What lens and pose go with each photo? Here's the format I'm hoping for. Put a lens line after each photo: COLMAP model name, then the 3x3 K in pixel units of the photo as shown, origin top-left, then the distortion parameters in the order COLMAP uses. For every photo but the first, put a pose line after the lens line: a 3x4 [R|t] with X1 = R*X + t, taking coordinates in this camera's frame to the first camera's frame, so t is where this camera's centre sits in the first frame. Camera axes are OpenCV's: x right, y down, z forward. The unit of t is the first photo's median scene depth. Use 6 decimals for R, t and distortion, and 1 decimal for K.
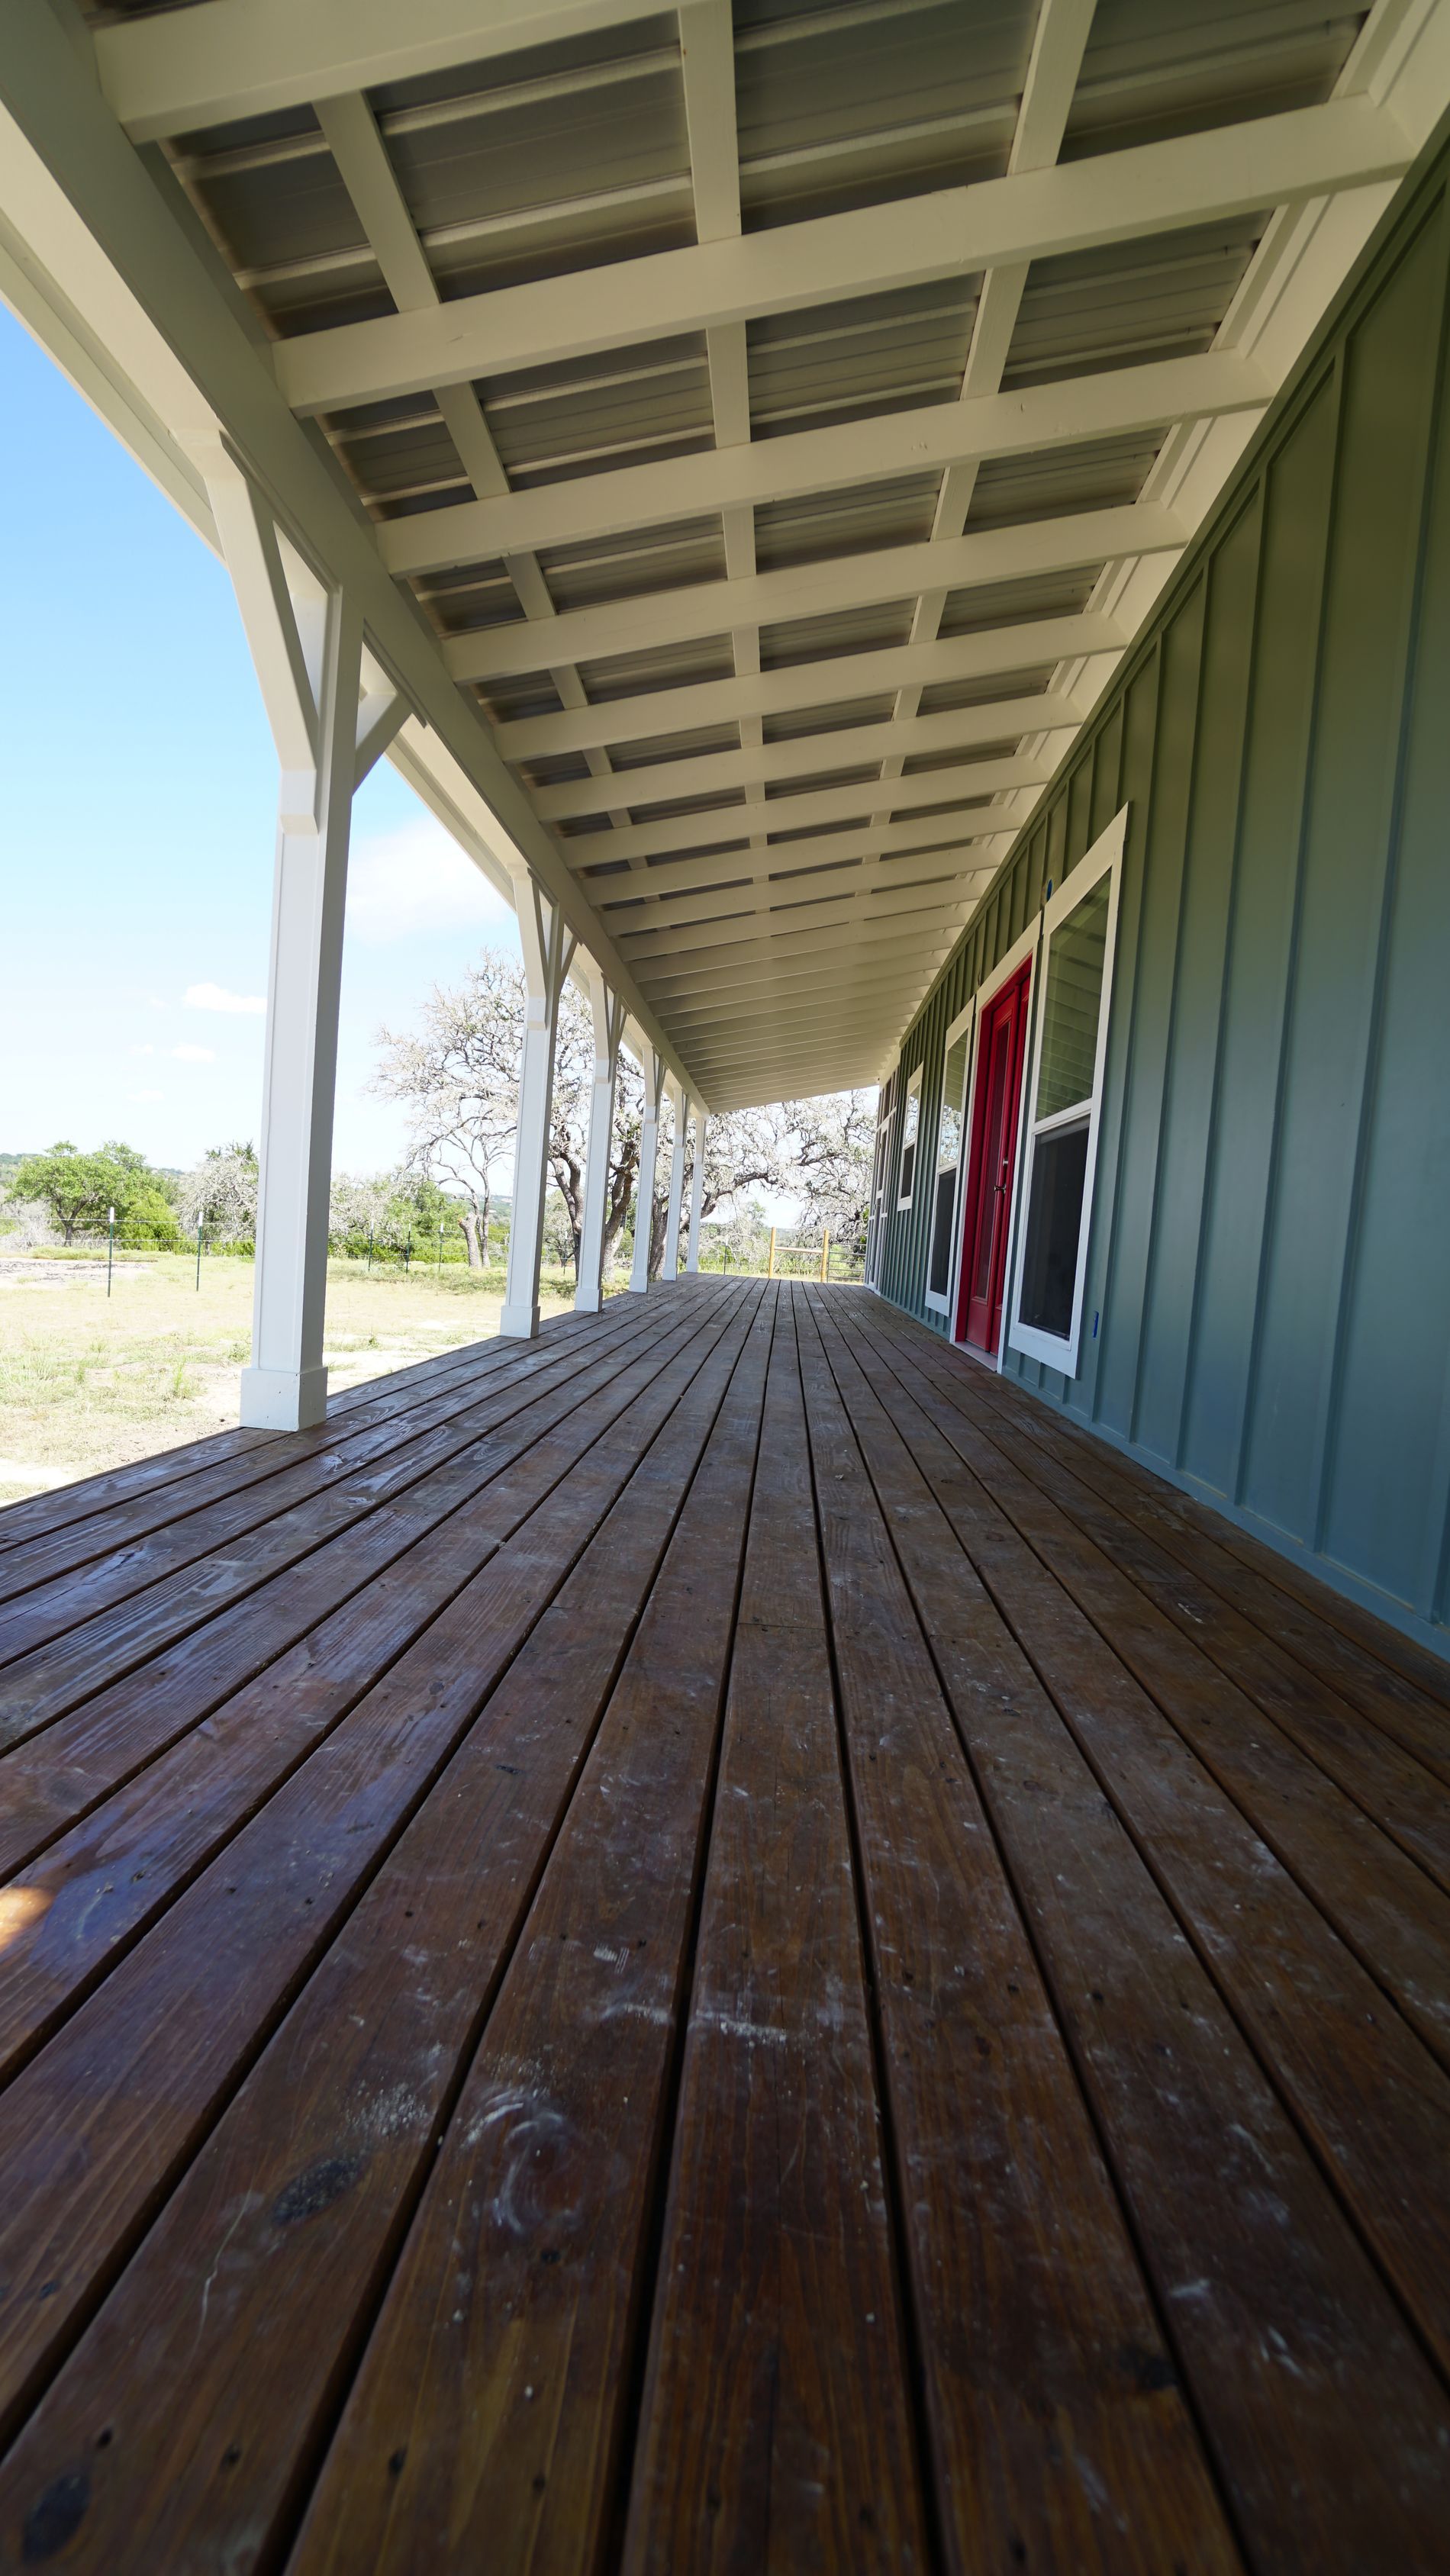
lens RADIAL K [[1139.3, 0, 716.6], [0, 1139.3, 1295.3], [0, 0, 1]] dist [-0.040509, 0.008524]
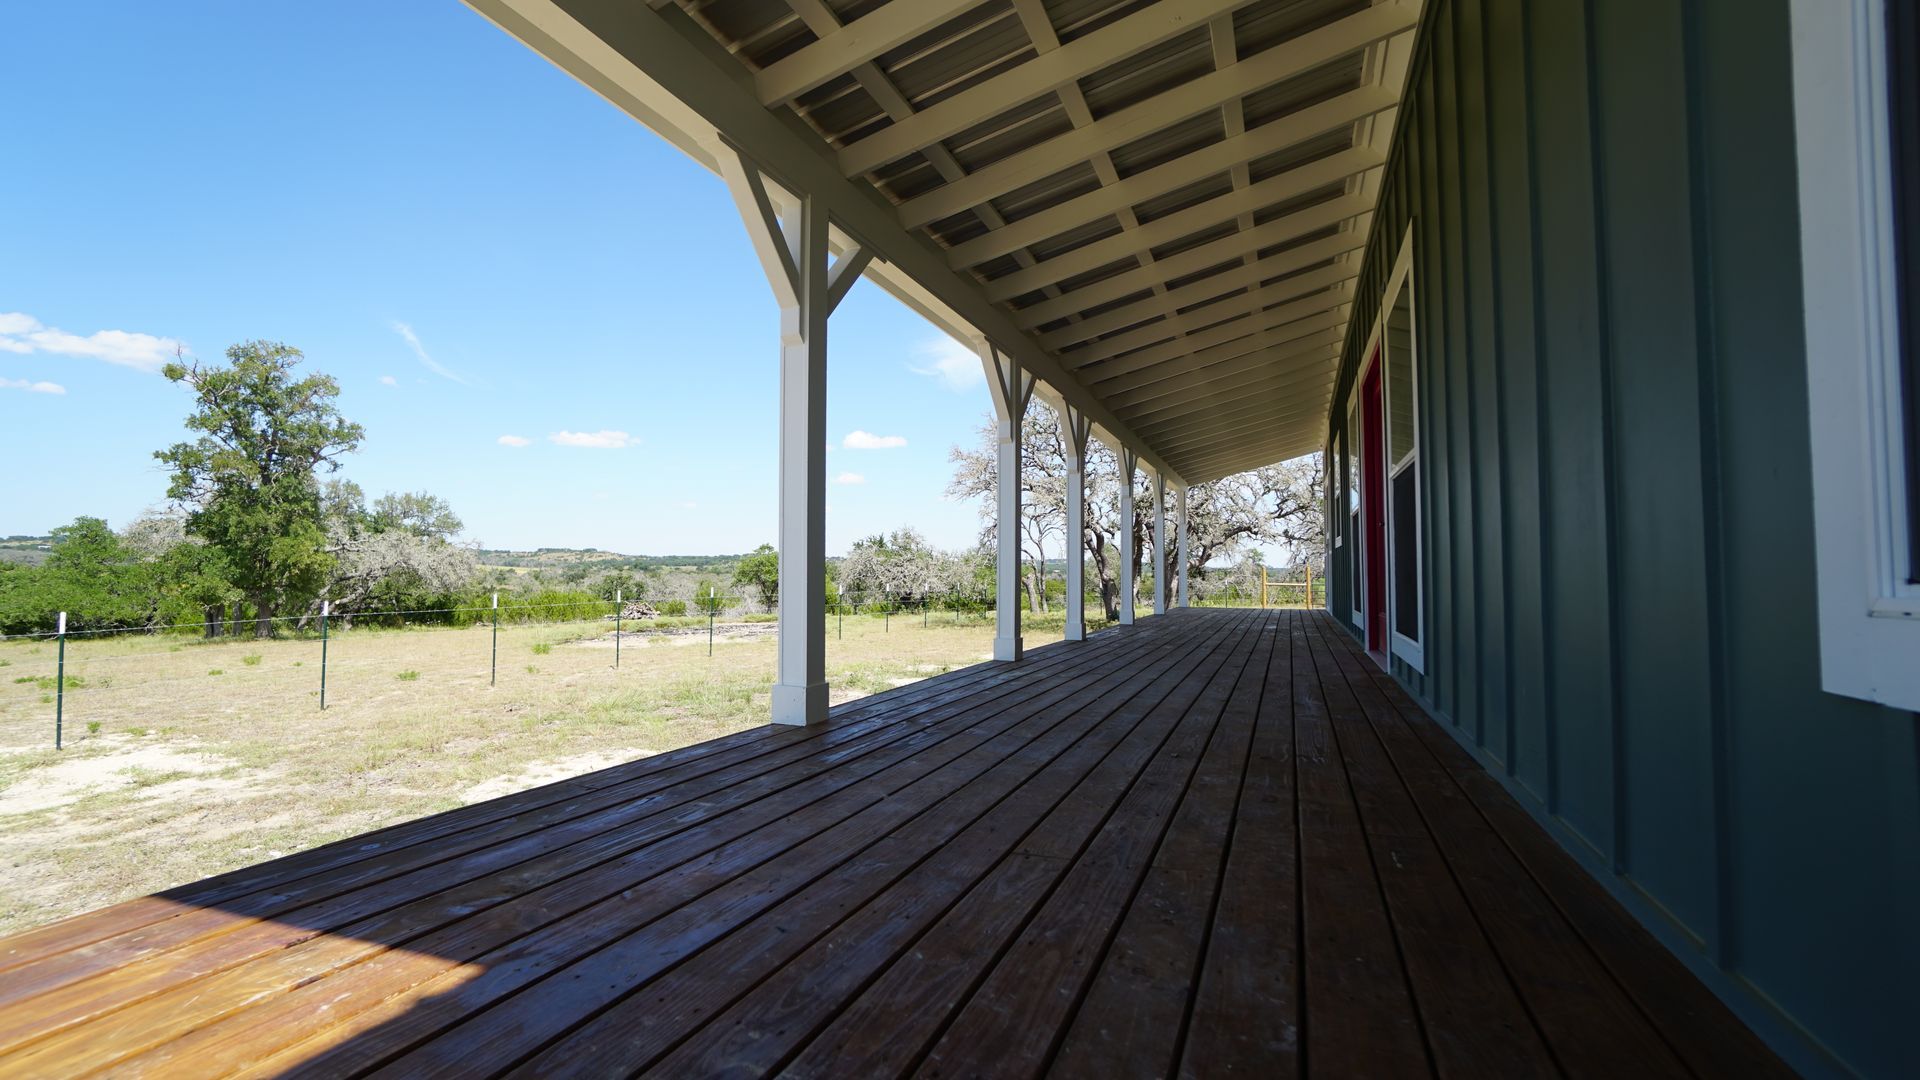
lens RADIAL K [[849.1, 0, 944.3], [0, 849.1, 521.2], [0, 0, 1]] dist [-0.040509, 0.008524]
pose [[0.944844, -0.088030, -0.315470, 0.117211], [0.046391, 0.989462, -0.137159, 0.008306], [0.324220, 0.114958, 0.938971, -0.021138]]
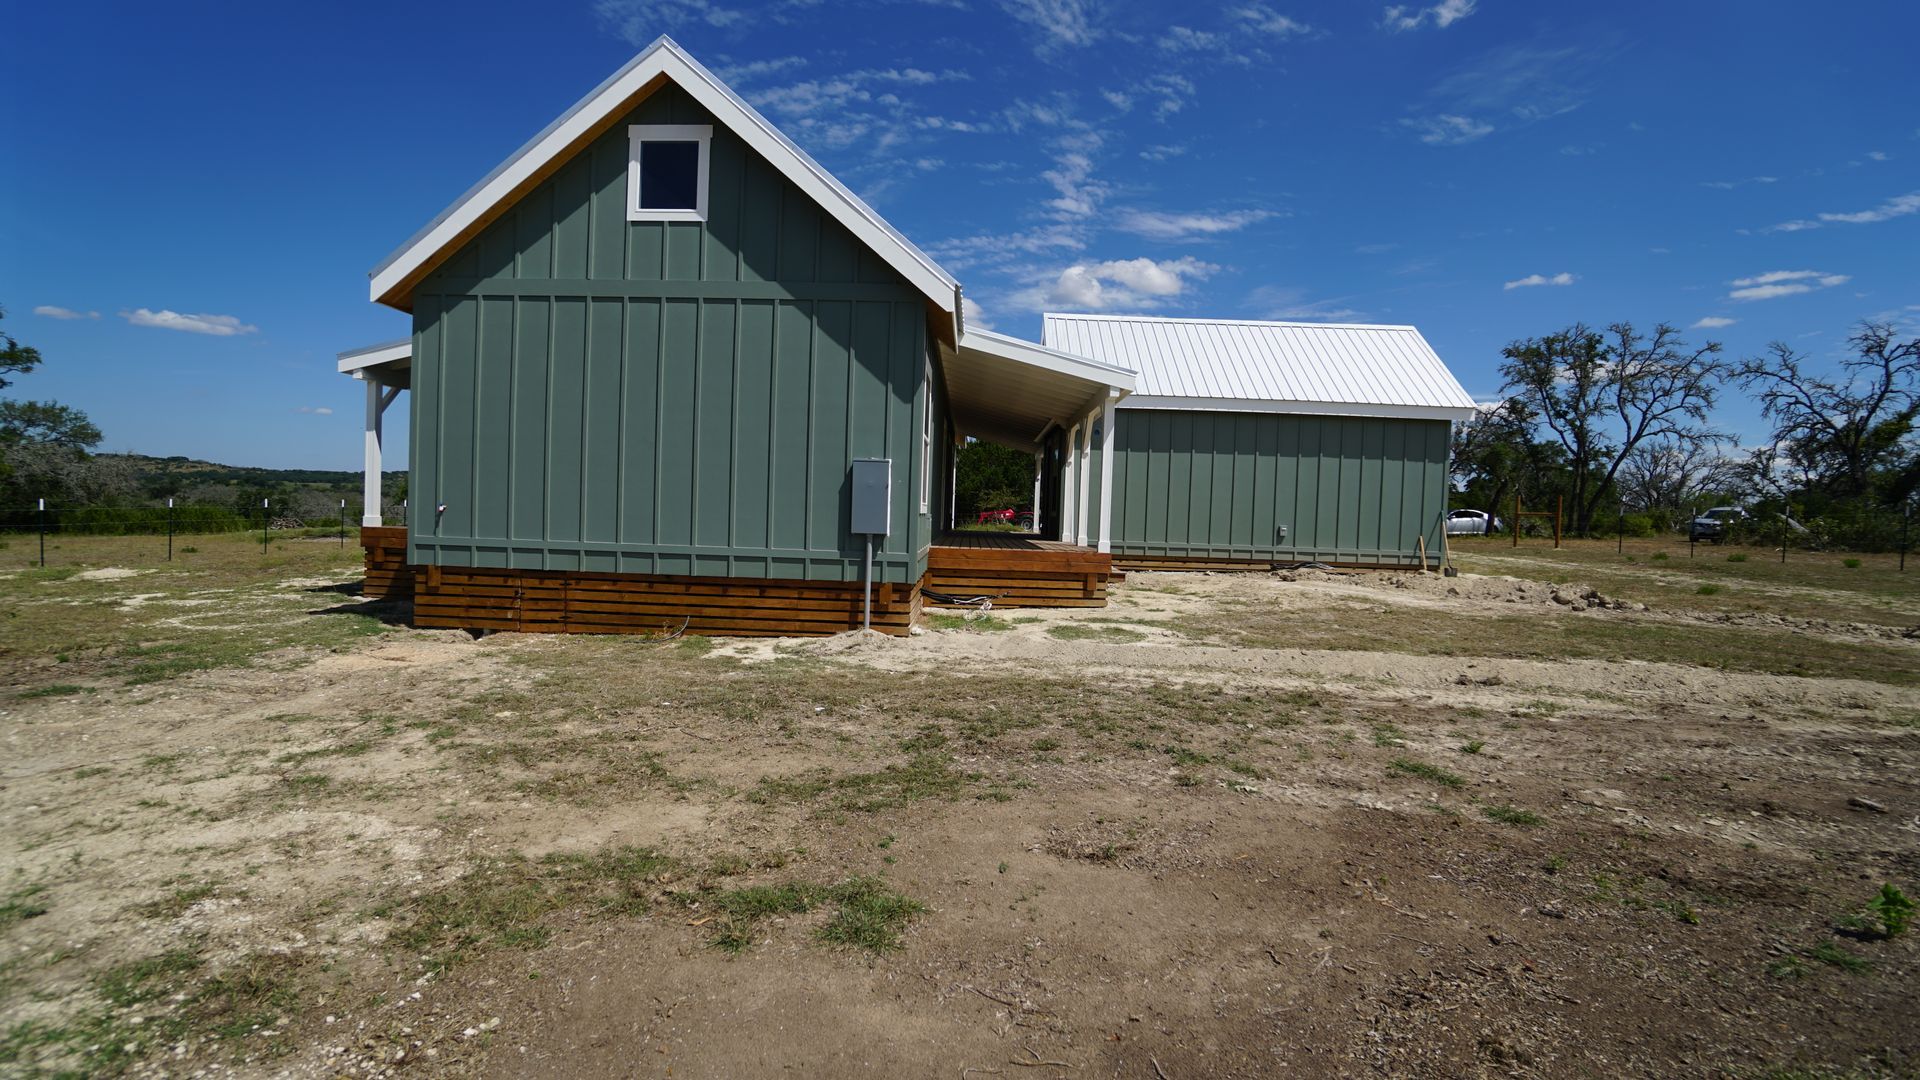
lens RADIAL K [[849.1, 0, 961.9], [0, 849.1, 530.7], [0, 0, 1]] dist [-0.040509, 0.008524]
pose [[0.998494, -0.043073, 0.033981, 1.487513], [0.043966, 0.998695, -0.025982, 0.268982], [-0.032817, 0.027437, 0.999085, -2.575701]]
